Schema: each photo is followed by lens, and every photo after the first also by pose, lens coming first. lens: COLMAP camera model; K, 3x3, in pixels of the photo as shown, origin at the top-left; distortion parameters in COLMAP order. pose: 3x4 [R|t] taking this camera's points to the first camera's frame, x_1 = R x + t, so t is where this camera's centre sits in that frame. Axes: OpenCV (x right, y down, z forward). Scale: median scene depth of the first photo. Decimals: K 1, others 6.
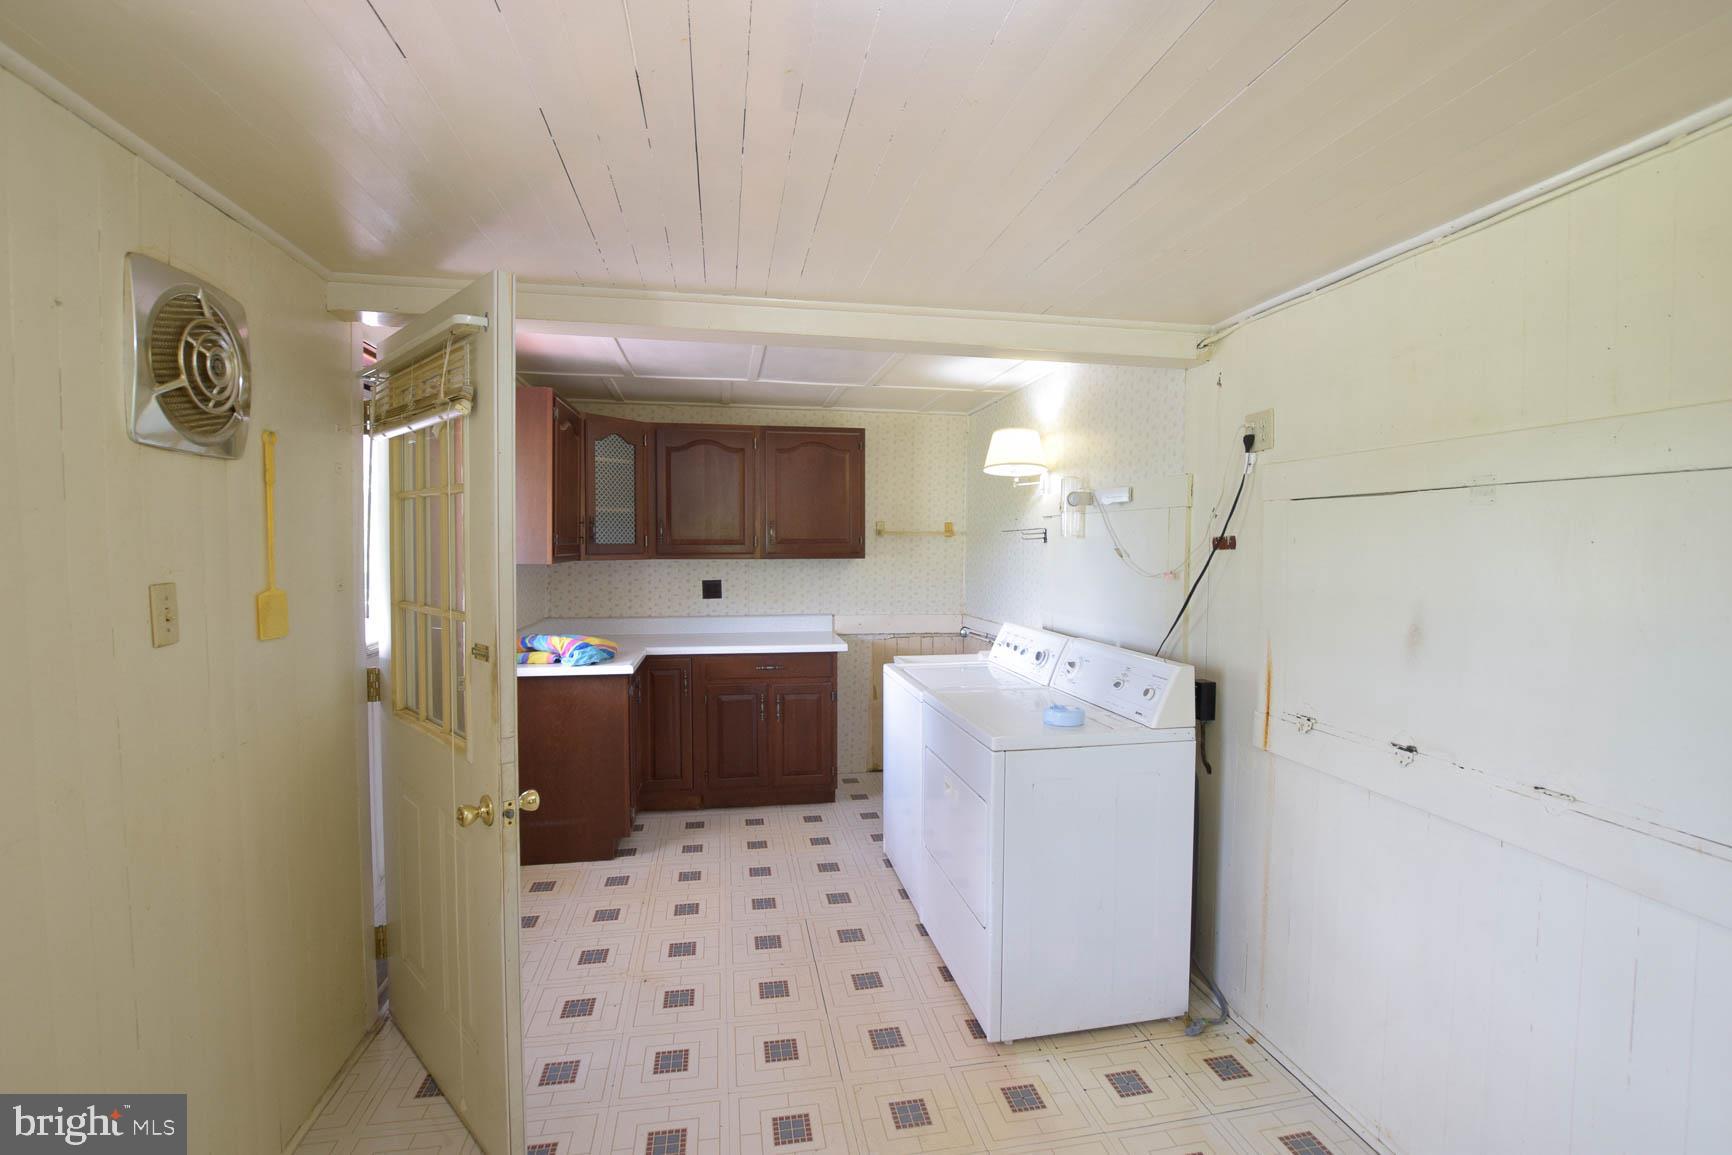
lens RADIAL K [[766.3, 0, 868.9], [0, 766.3, 572.7], [0, 0, 1]] dist [-0.023277, 0.000226]
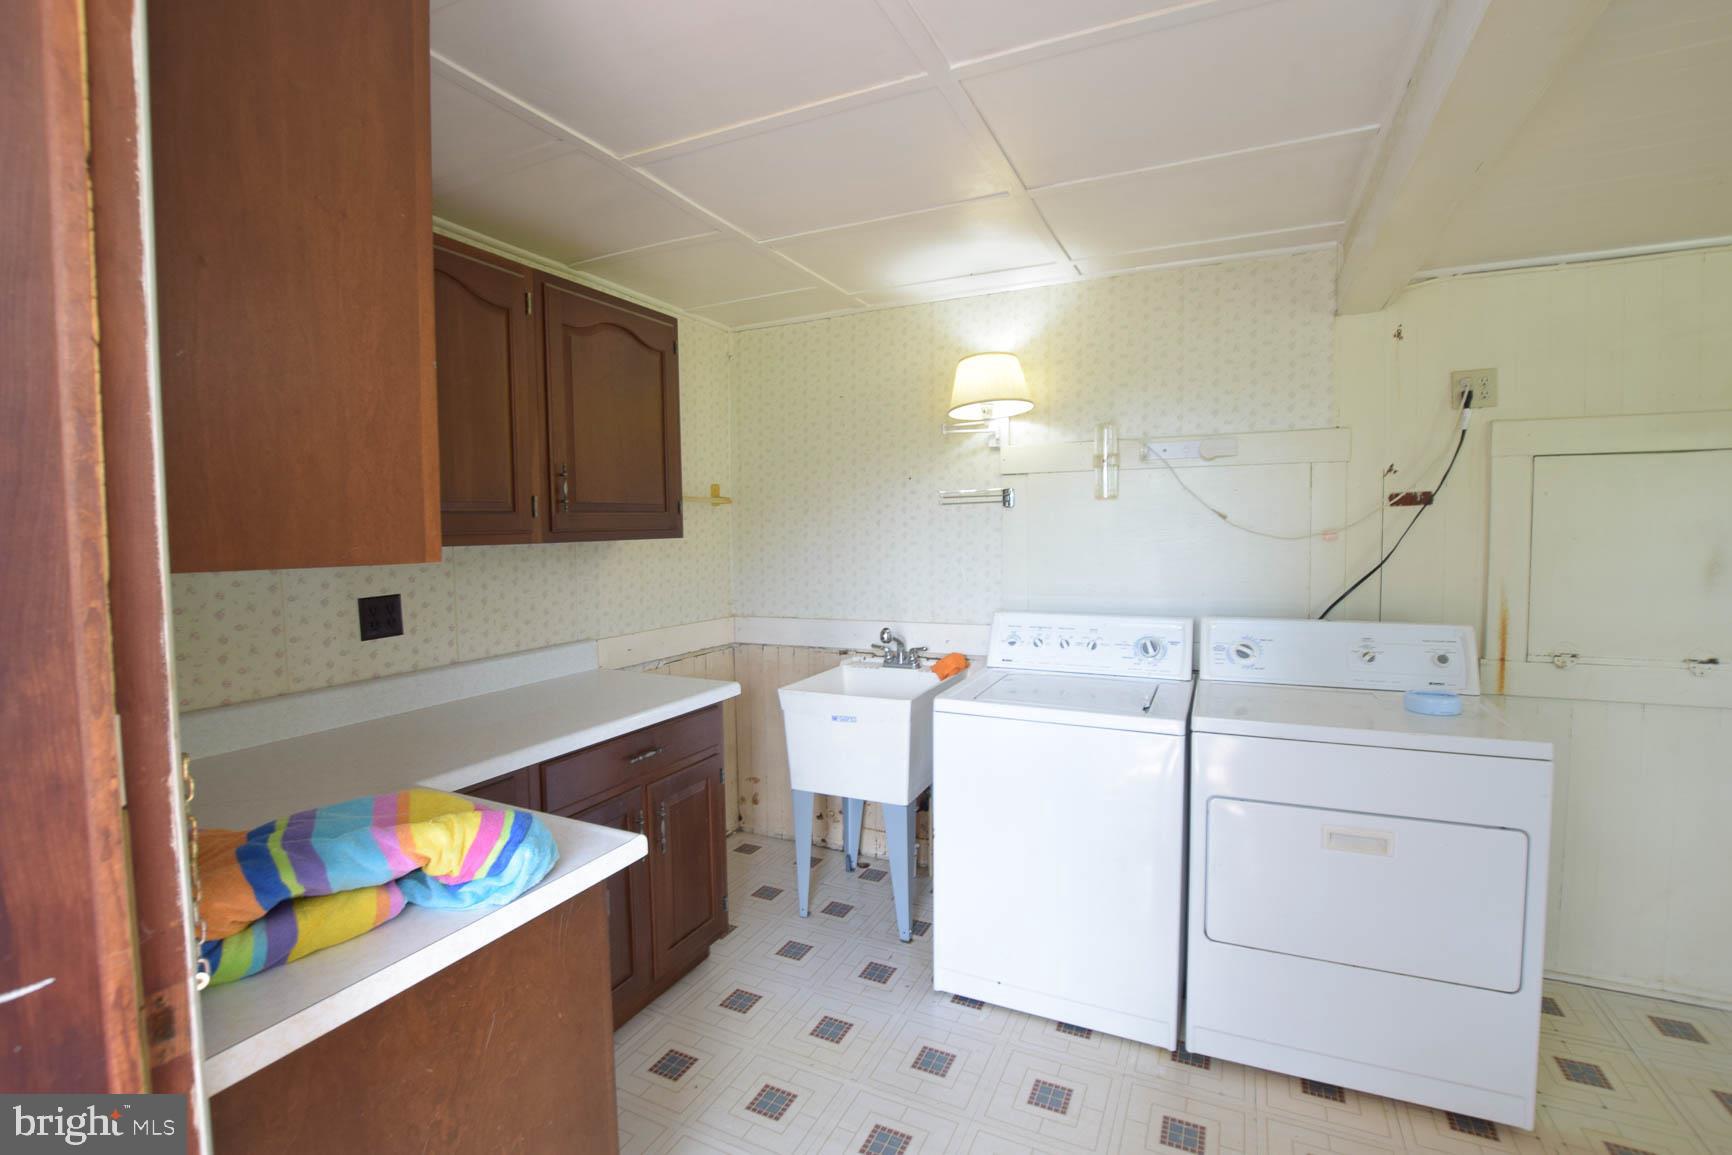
lens RADIAL K [[766.3, 0, 868.9], [0, 766.3, 572.7], [0, 0, 1]] dist [-0.023277, 0.000226]
pose [[0.588087, -0.059011, 0.806642, -0.403284], [0.046194, 0.998157, 0.039344, -0.007793], [-0.807478, 0.014125, 0.589729, 0.535445]]
